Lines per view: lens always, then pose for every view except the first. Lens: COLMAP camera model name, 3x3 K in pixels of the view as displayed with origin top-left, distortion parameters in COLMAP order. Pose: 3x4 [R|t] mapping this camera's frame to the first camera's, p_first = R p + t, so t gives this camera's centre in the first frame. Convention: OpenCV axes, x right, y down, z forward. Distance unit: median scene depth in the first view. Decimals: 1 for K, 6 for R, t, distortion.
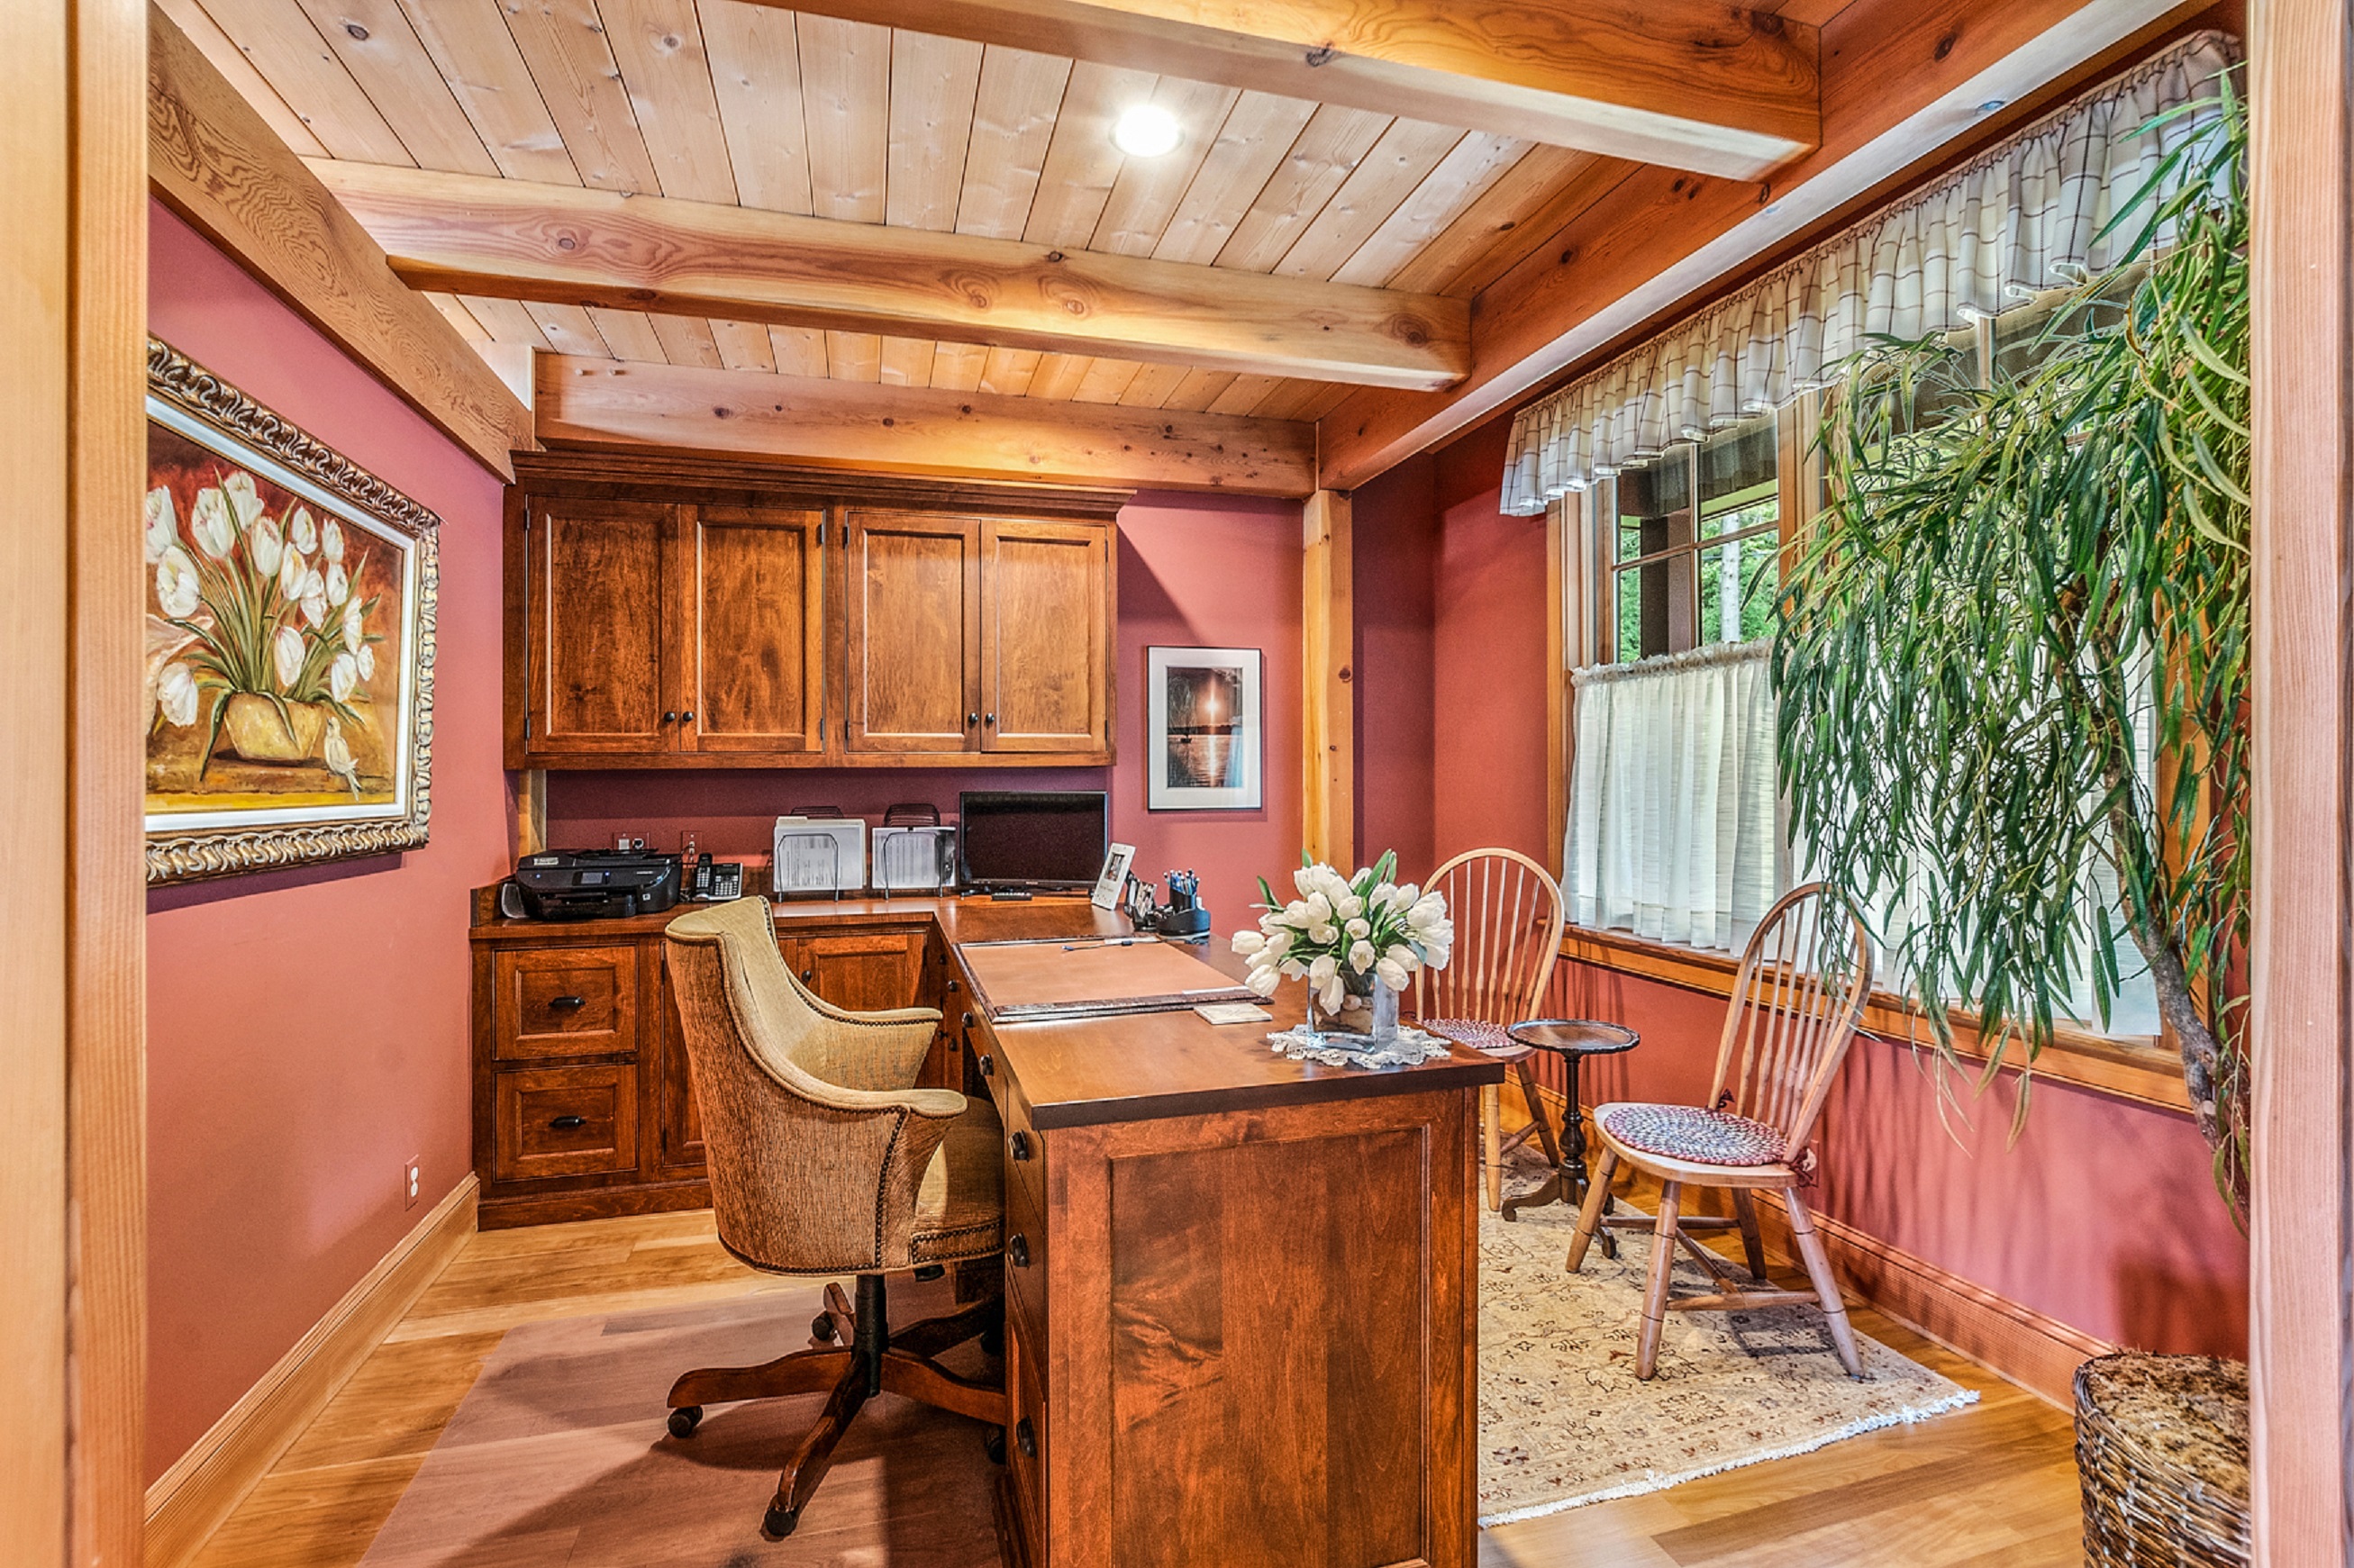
lens RADIAL K [[1039.2, 0, 1165.7], [0, 1039.2, 778.2], [0, 0, 1]] dist [-0.024949, -0.000185]
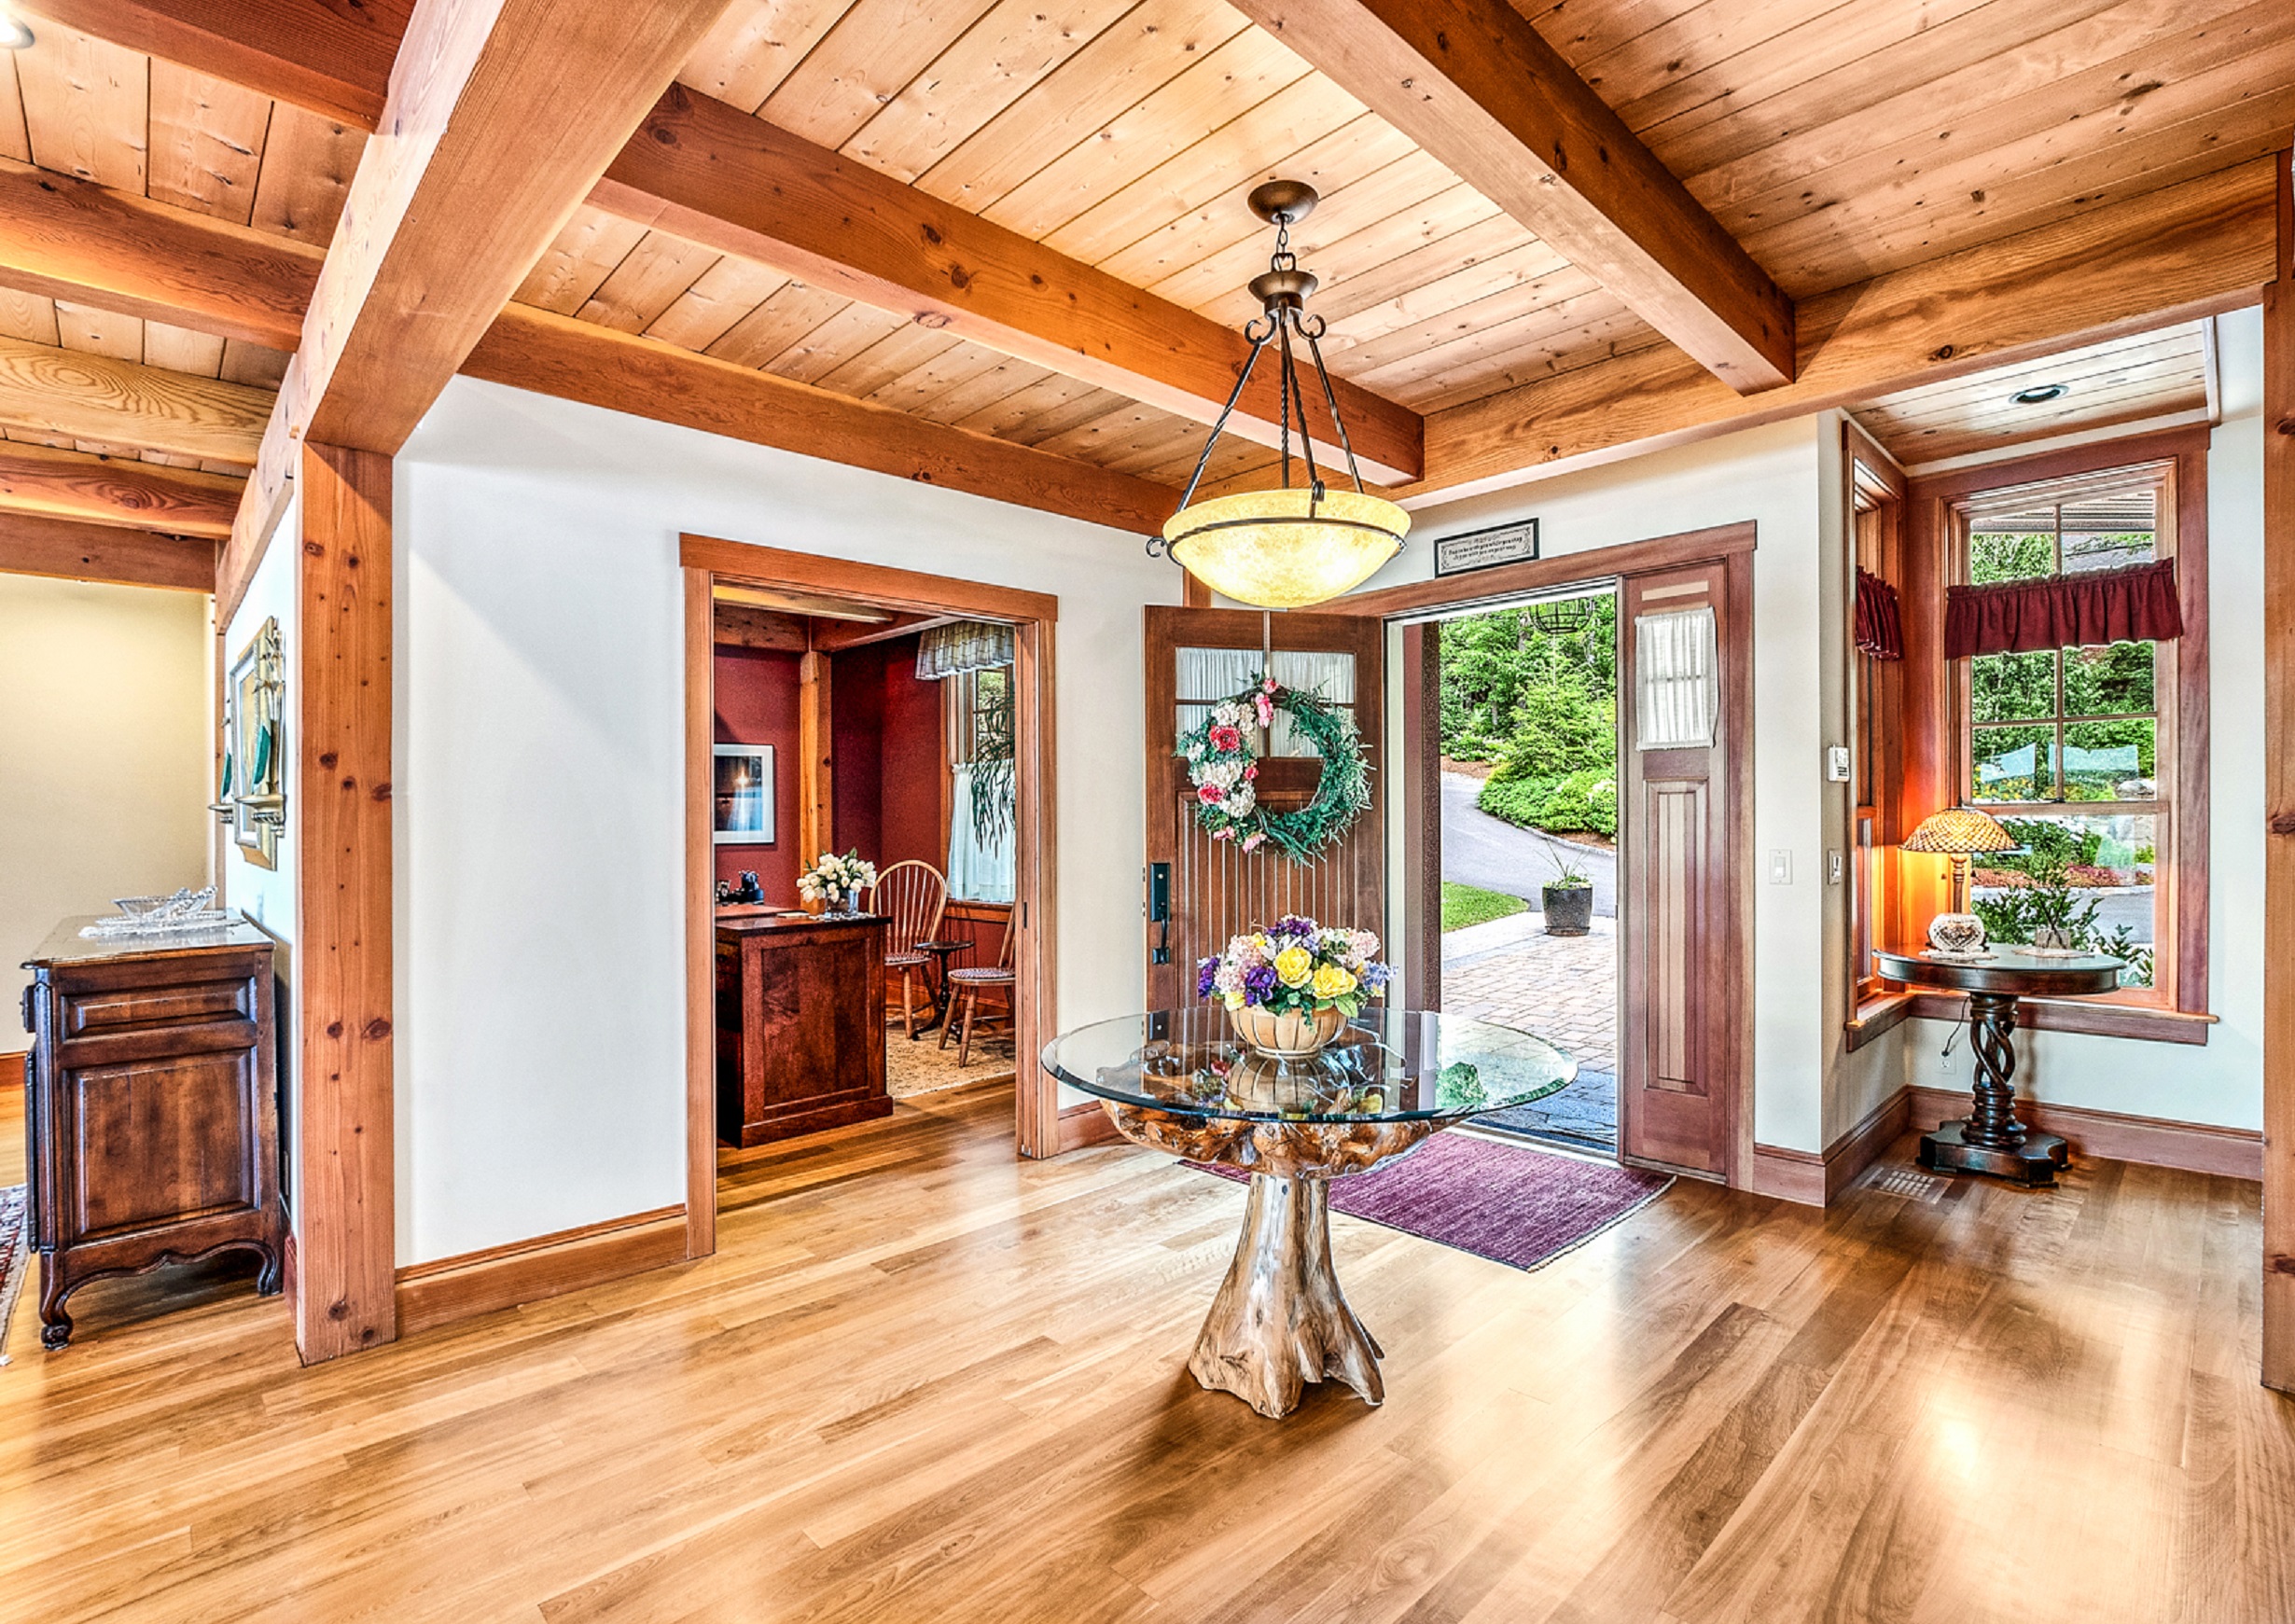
lens RADIAL K [[1063.8, 0, 1152.5], [0, 1063.8, 820.3], [0, 0, 1]] dist [-0.003559, -0.000072]
pose [[0.884732, -0.004407, 0.466078, -0.213755], [0.006280, 0.999977, -0.002464, 0.001646], [-0.466057, 0.005107, 0.884740, -0.998514]]
